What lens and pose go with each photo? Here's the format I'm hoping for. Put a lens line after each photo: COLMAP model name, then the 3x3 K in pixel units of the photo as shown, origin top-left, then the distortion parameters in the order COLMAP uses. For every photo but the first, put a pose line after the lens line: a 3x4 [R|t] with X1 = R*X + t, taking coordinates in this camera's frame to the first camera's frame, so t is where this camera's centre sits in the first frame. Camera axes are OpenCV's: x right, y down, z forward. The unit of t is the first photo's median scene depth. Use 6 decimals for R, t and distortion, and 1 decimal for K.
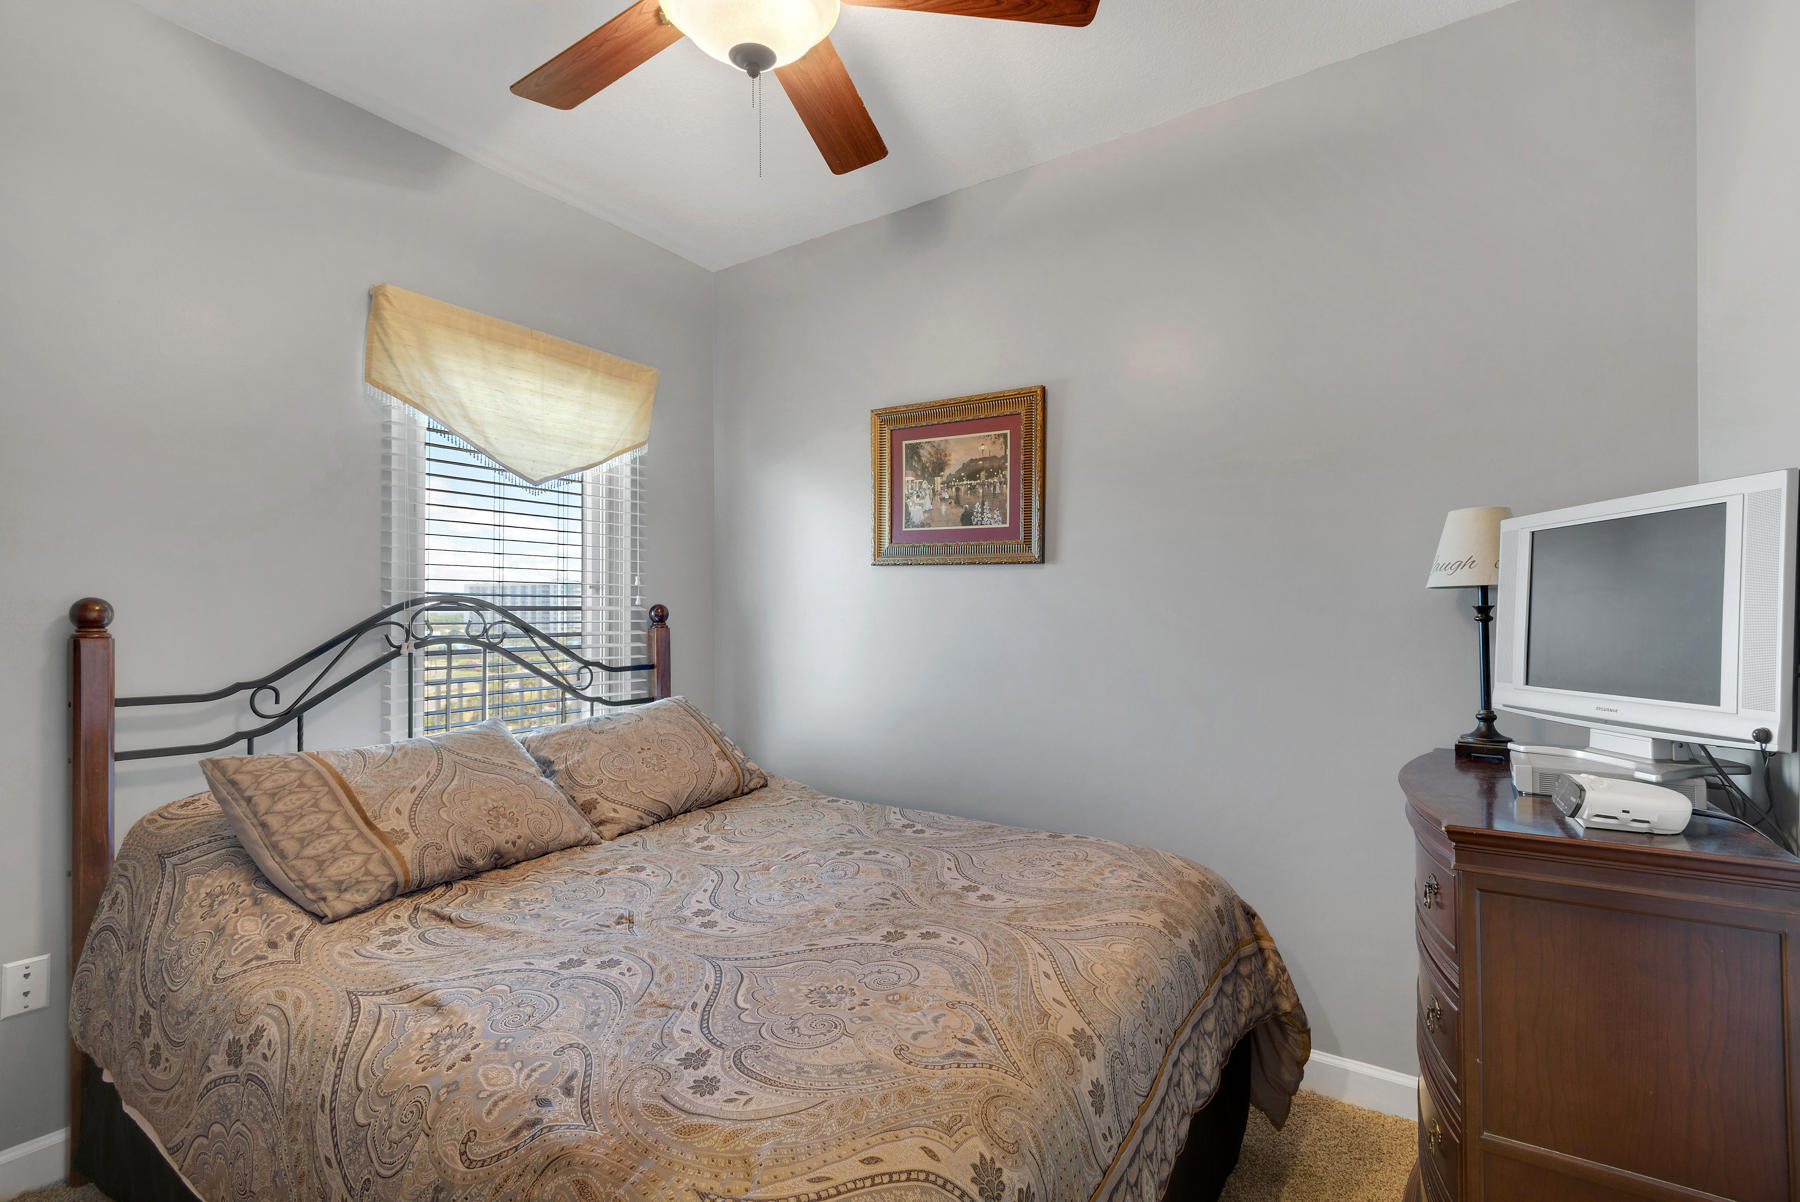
lens RADIAL K [[810.3, 0, 911.1], [0, 810.3, 606.4], [0, 0, 1]] dist [0.031967, -0.018575]
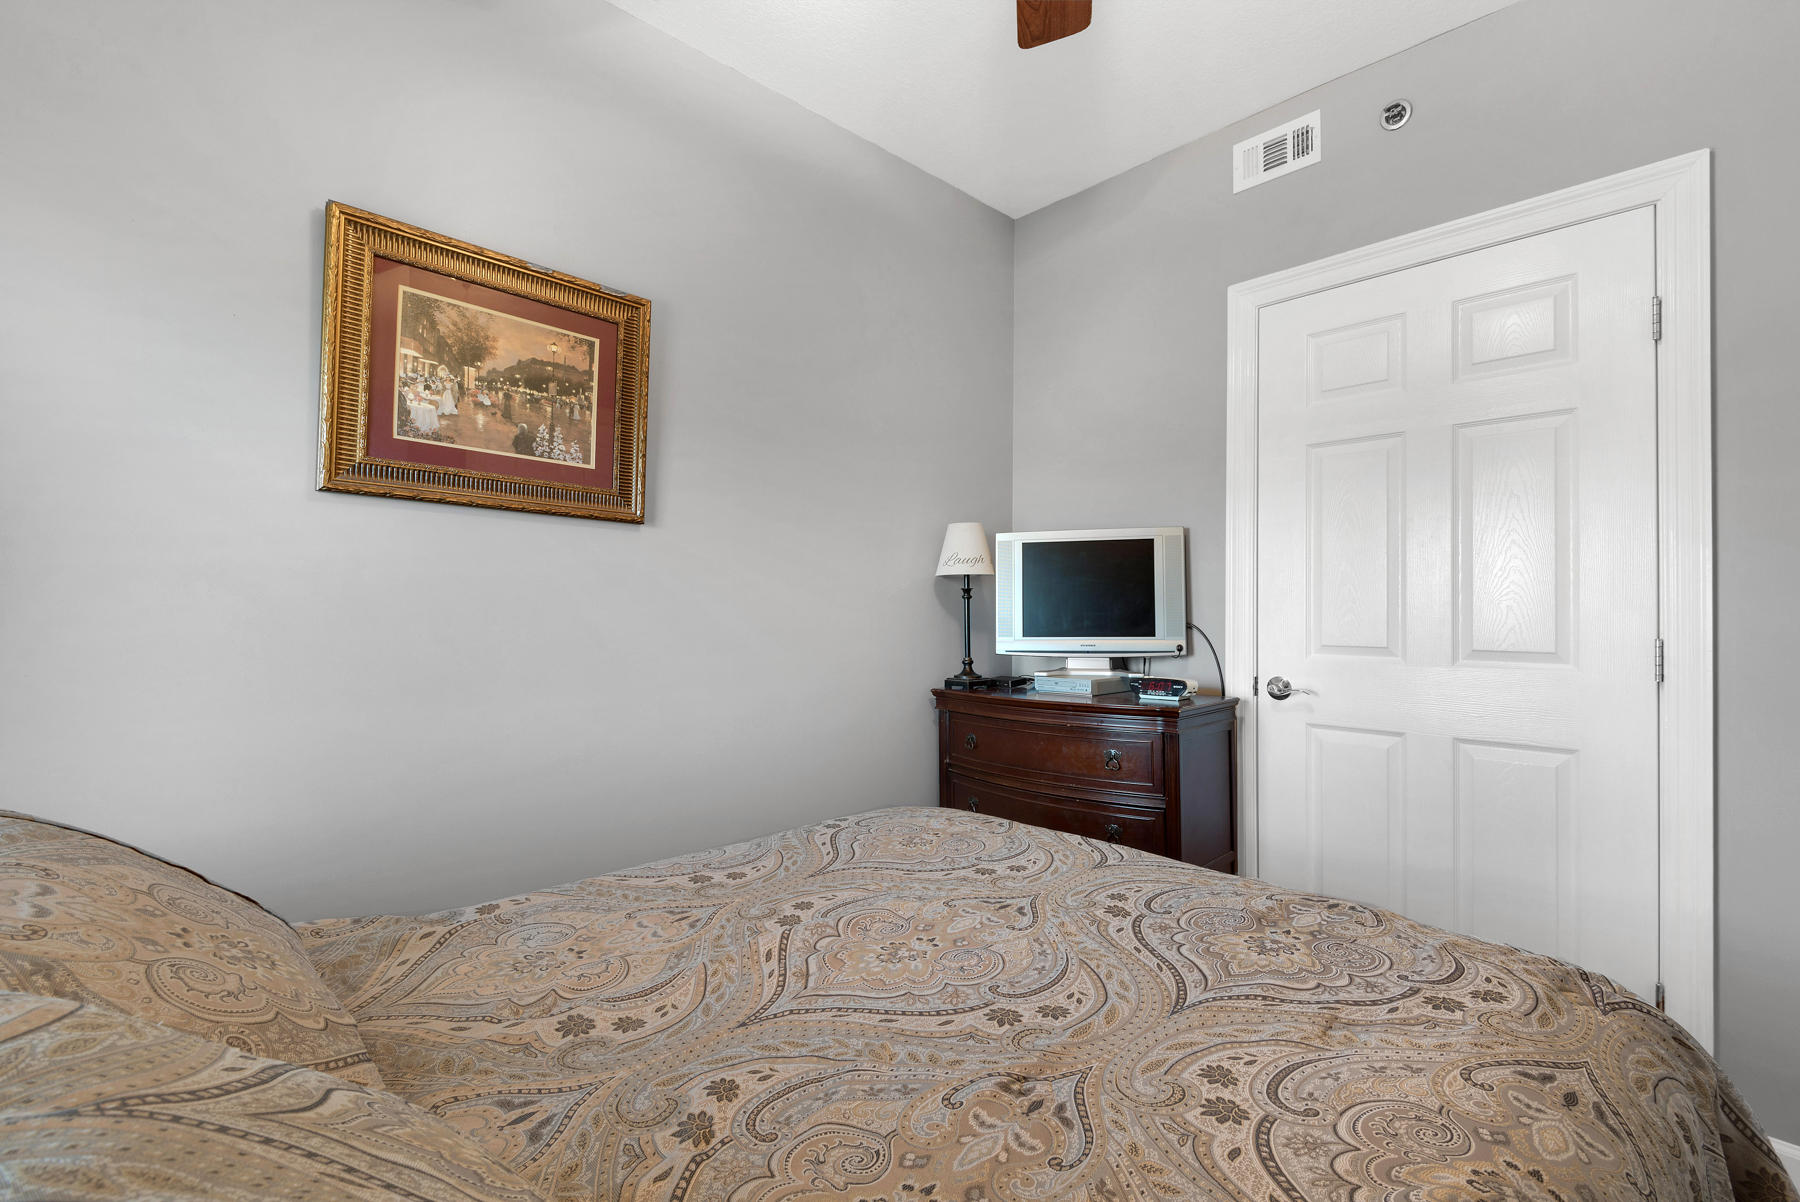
lens RADIAL K [[810.3, 0, 906.0], [0, 810.3, 612.4], [0, 0, 1]] dist [0.031967, -0.018575]
pose [[0.221510, 0.000479, 0.975158, -0.533426], [-0.007903, 0.999968, 0.001305, 0.029423], [-0.975126, -0.007996, 0.221506, 0.545220]]
